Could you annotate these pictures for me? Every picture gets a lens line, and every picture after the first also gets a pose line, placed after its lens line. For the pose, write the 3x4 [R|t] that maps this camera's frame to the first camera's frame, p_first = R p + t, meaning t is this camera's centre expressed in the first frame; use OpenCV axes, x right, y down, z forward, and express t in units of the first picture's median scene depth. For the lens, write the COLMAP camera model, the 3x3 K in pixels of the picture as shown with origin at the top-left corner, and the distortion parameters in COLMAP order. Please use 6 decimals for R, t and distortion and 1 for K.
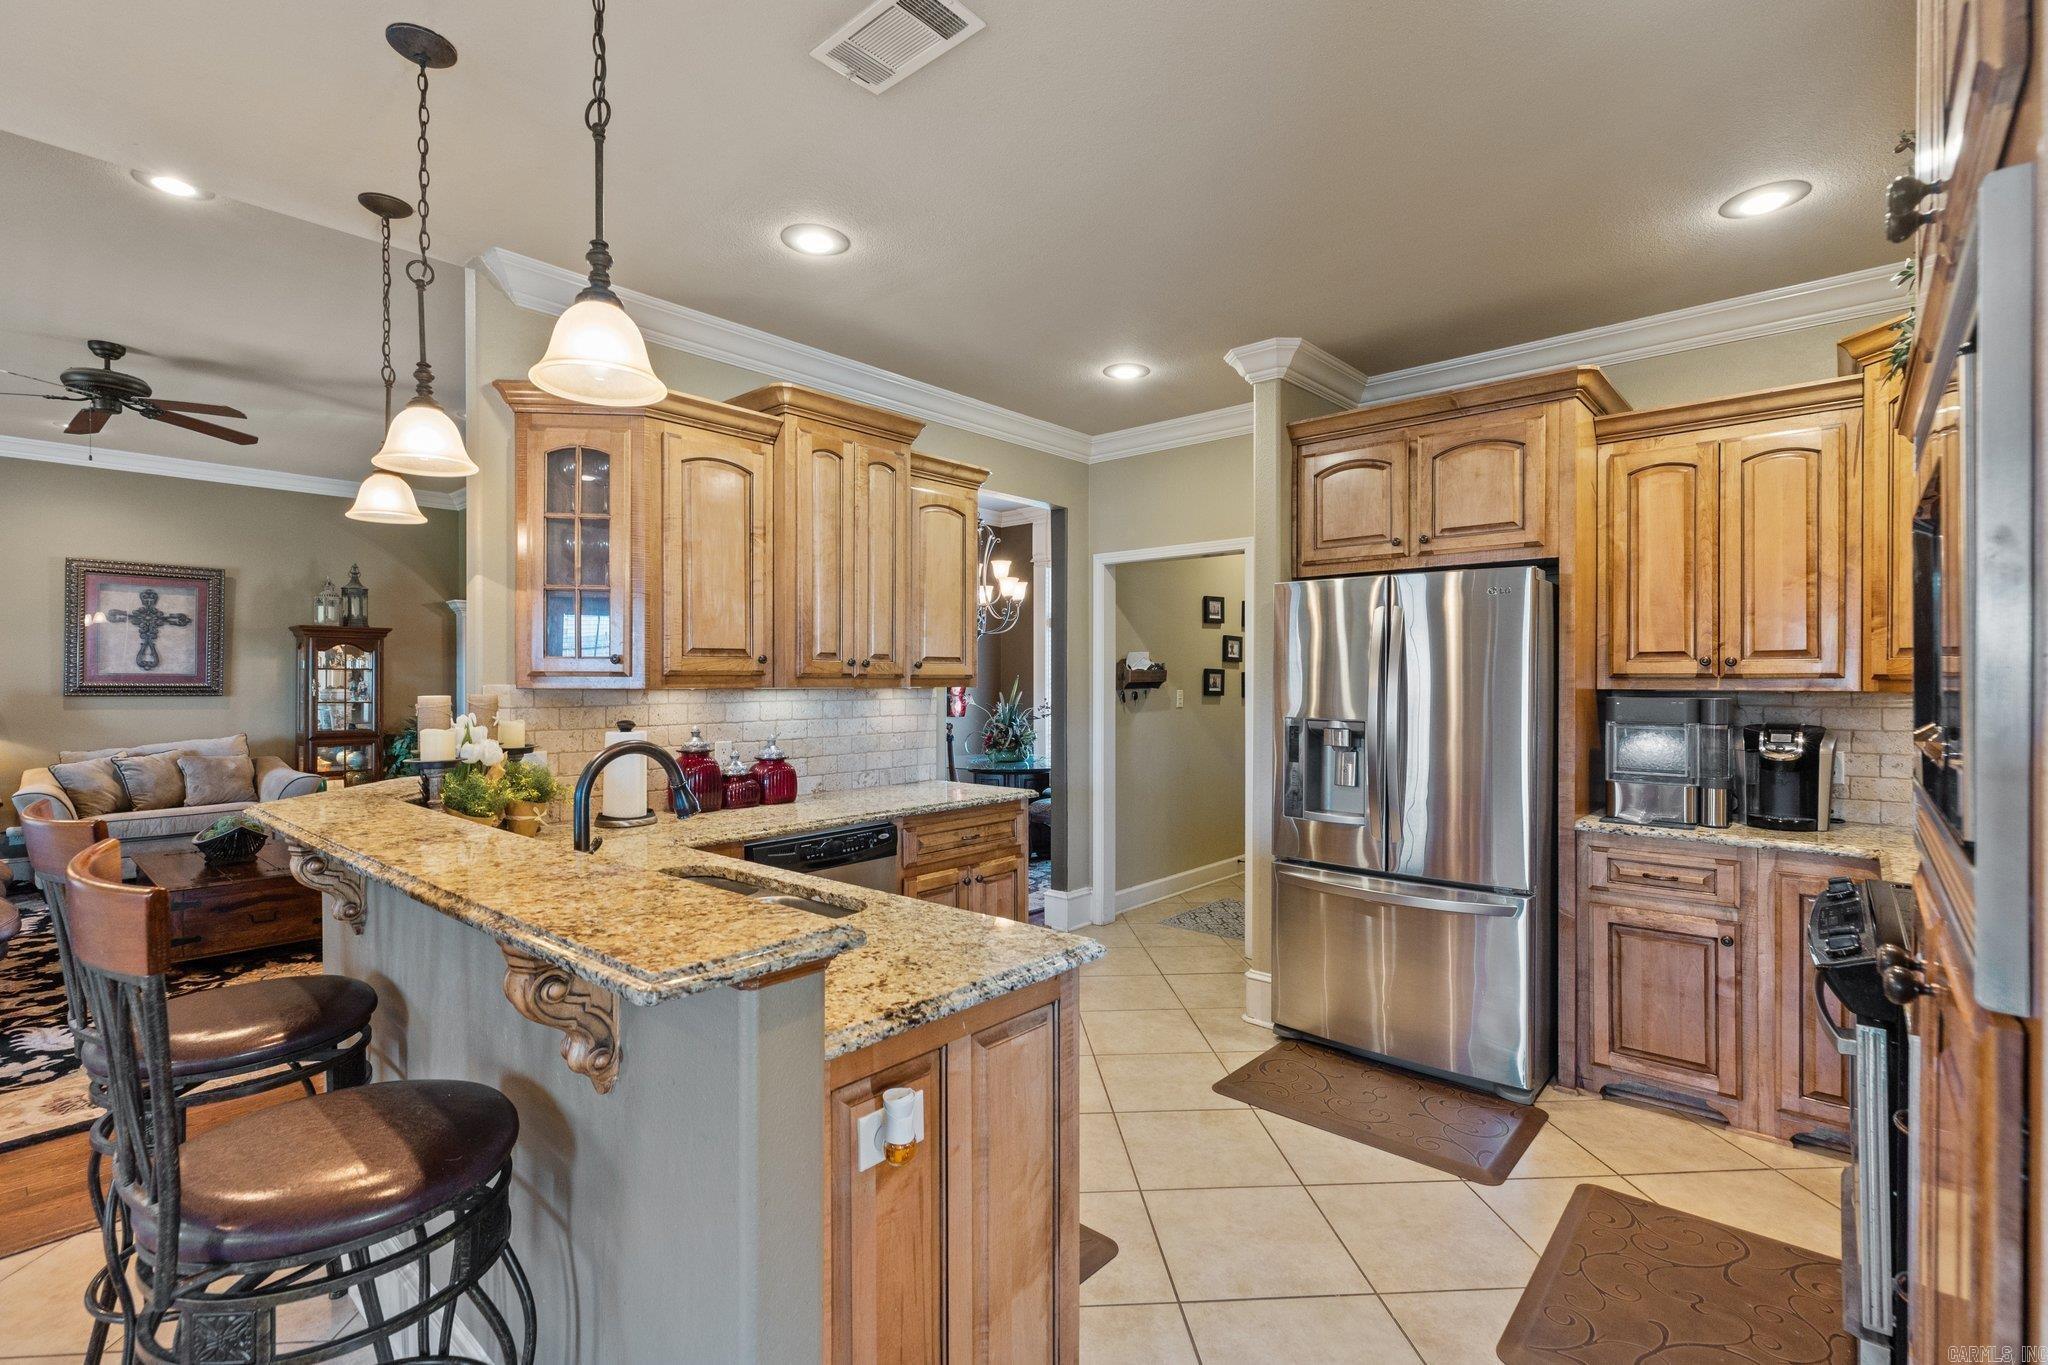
lens RADIAL K [[927.5, 0, 1019.2], [0, 927.5, 683.6], [0, 0, 1]] dist [0.003950, 0.000005]
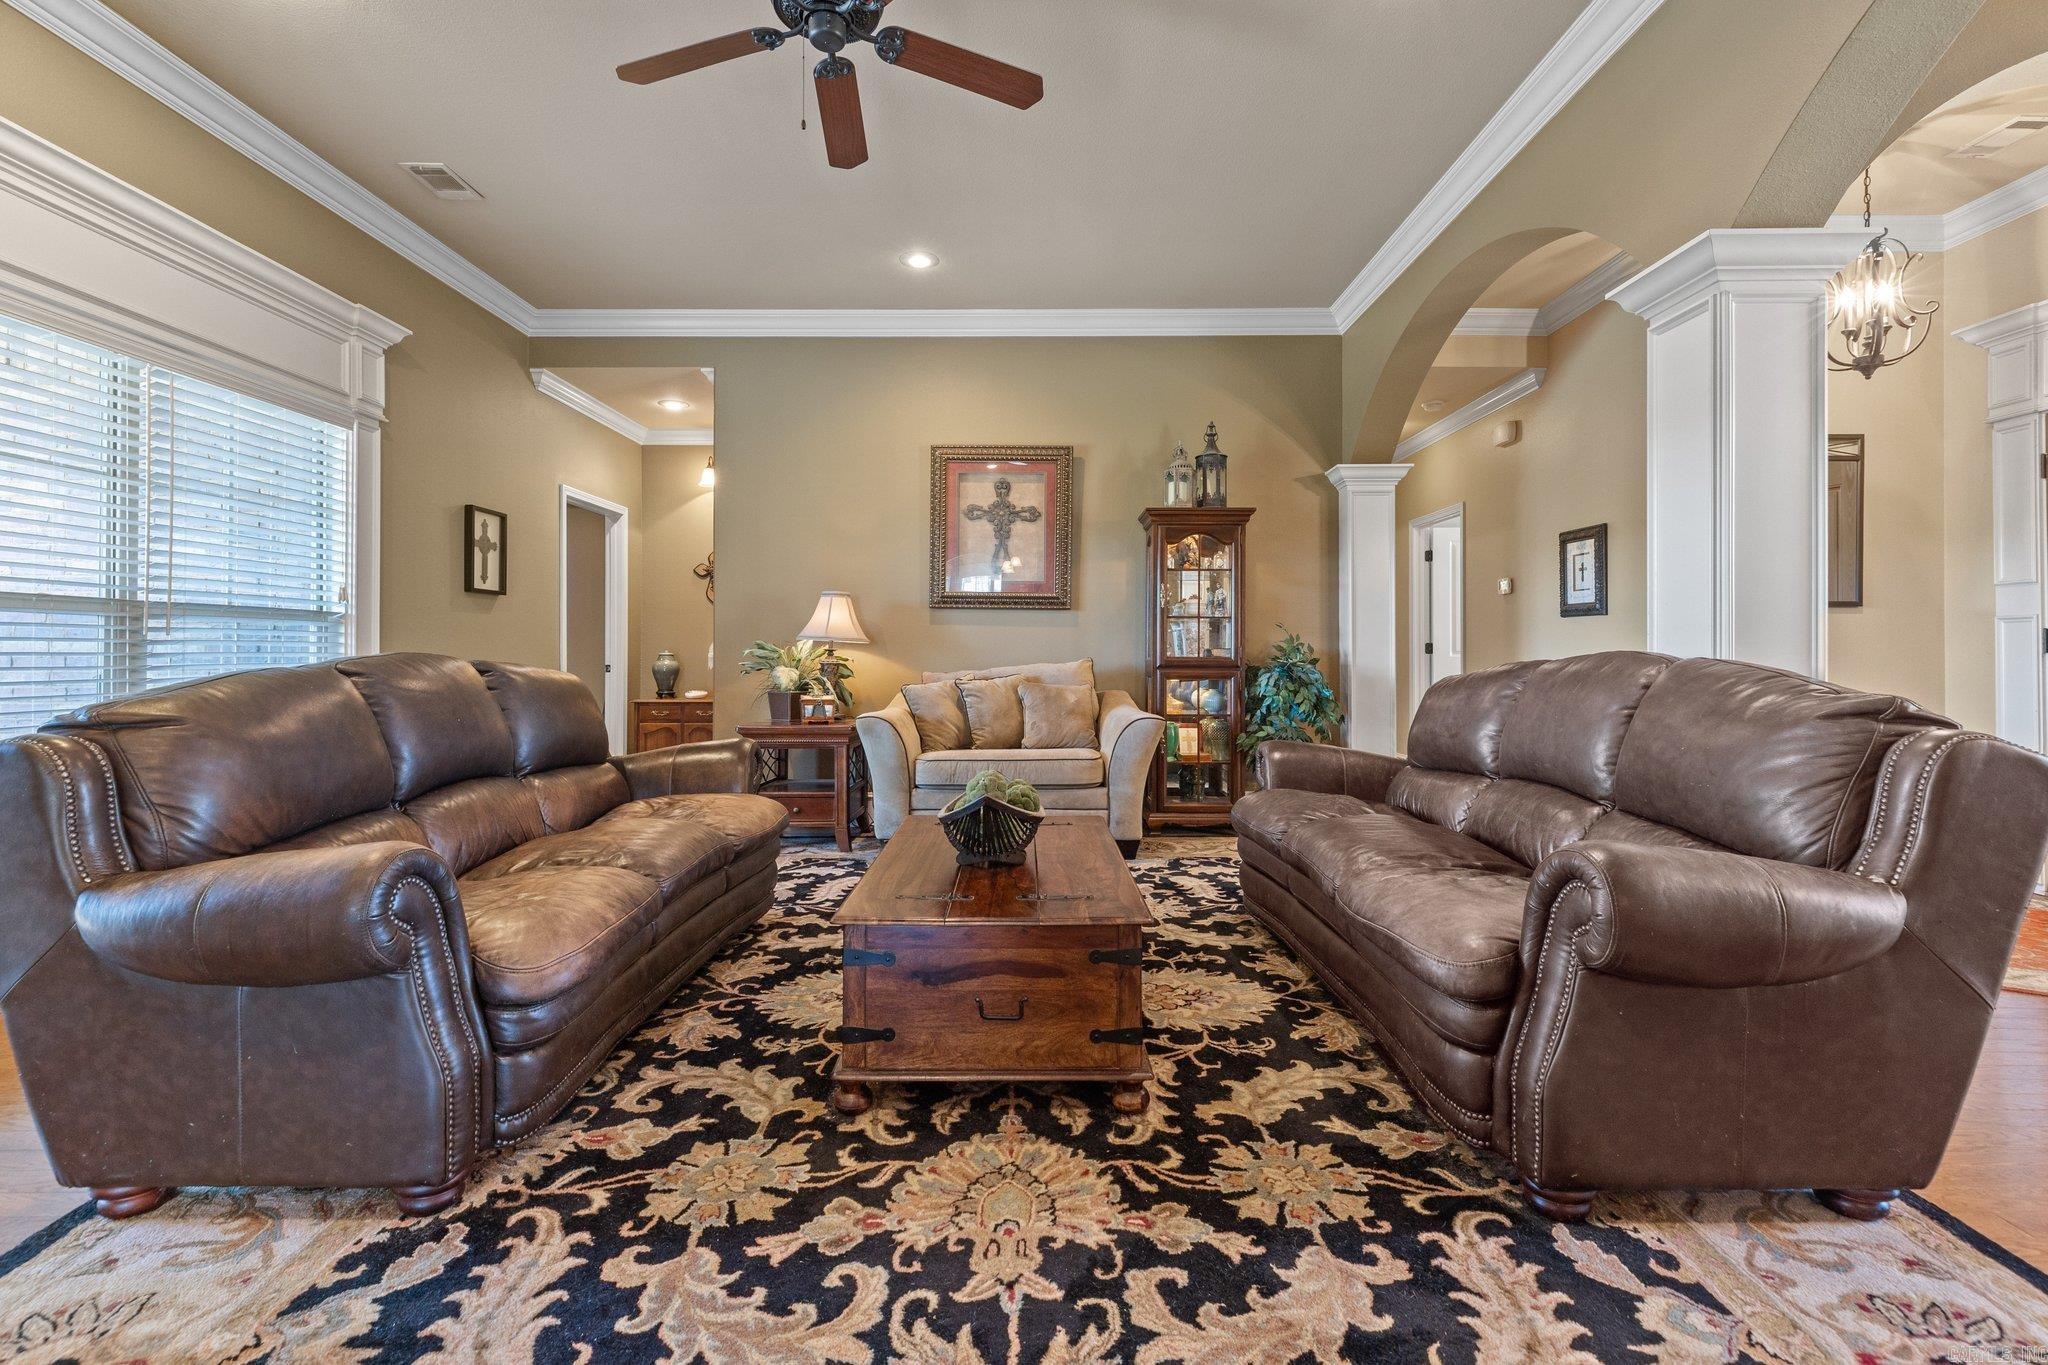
lens RADIAL K [[927.5, 0, 1029.6], [0, 927.5, 649.5], [0, 0, 1]] dist [0.003950, 0.000005]
pose [[0.668756, -0.003459, -0.743474, -0.622782], [-0.004580, 0.999951, -0.008773, 0.109693], [0.743468, 0.009272, 0.668708, 0.937405]]
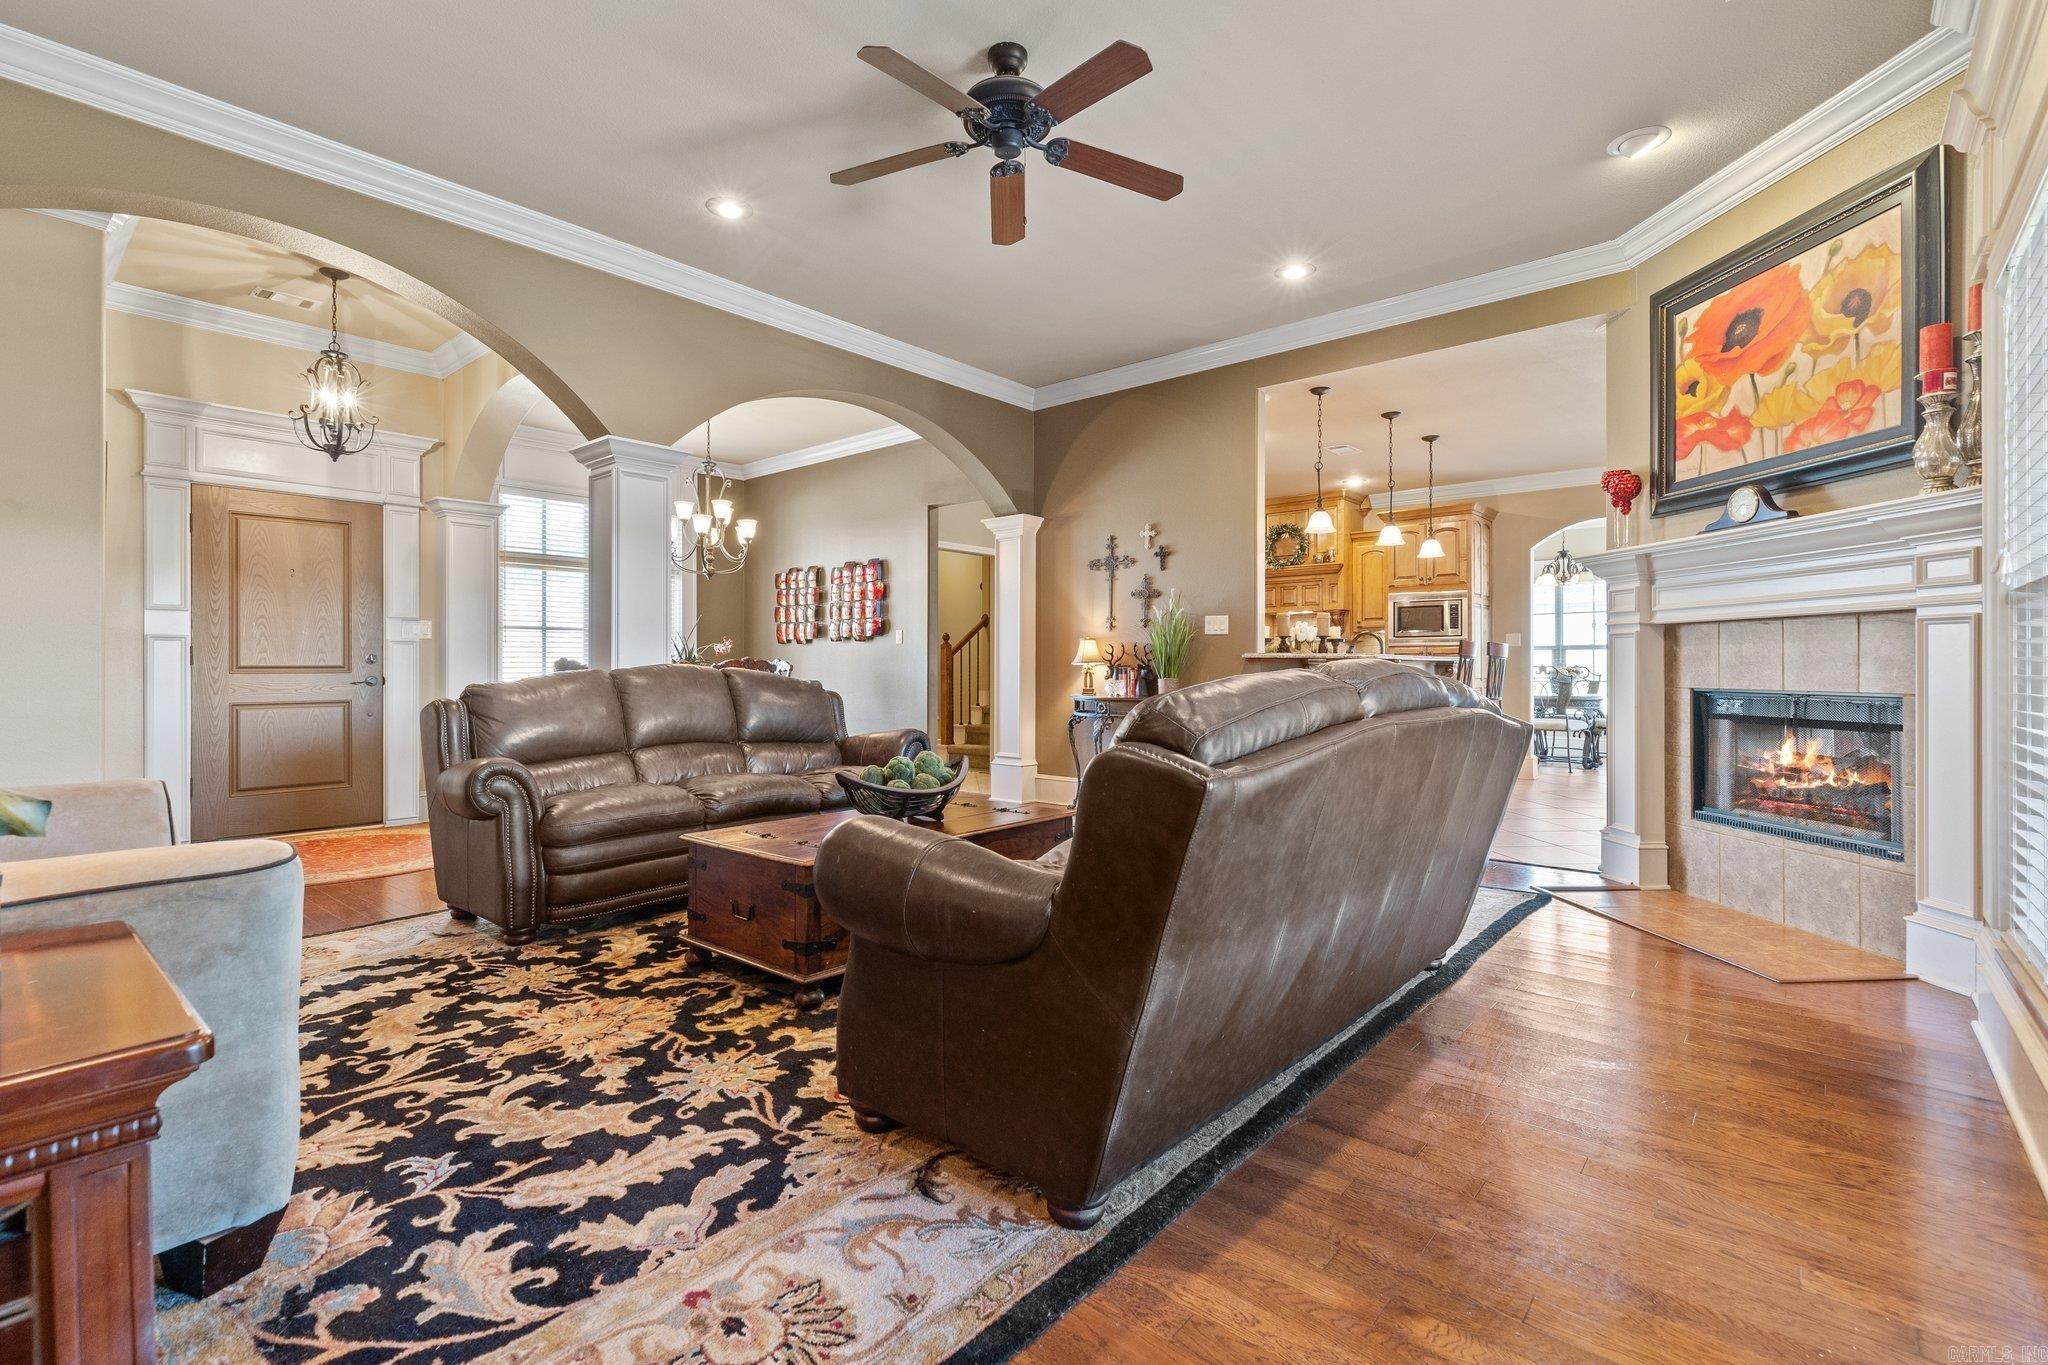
lens RADIAL K [[927.5, 0, 1025.1], [0, 927.5, 675.9], [0, 0, 1]] dist [0.003950, 0.000005]
pose [[0.023351, 0.002697, -0.999724, -0.272895], [0.000325, 0.999996, 0.002706, 0.120649], [0.999727, -0.000388, 0.023351, 1.573672]]
